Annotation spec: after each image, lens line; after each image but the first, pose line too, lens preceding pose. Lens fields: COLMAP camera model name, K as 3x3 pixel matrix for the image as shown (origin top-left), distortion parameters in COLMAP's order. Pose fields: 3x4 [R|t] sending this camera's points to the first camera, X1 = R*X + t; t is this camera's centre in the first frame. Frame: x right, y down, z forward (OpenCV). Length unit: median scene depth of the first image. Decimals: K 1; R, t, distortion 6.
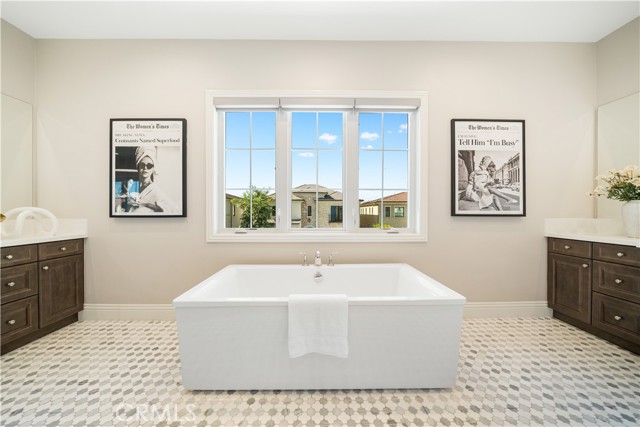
lens RADIAL K [[220.9, 0, 314.1], [0, 220.9, 210.1], [0, 0, 1]] dist [-0.007509, 0.000255]
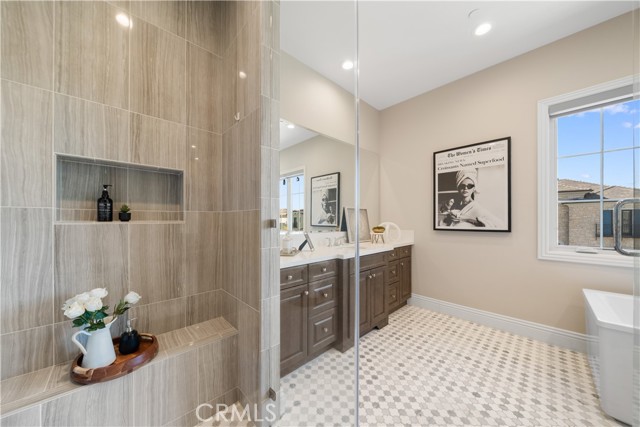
lens RADIAL K [[220.9, 0, 319.8], [0, 220.9, 218.9], [0, 0, 1]] dist [-0.007509, 0.000255]
pose [[0.681839, -0.003339, -0.731494, -0.445644], [0.005714, 0.999983, 0.000761, -0.036679], [0.731480, -0.004698, 0.681847, -0.354352]]
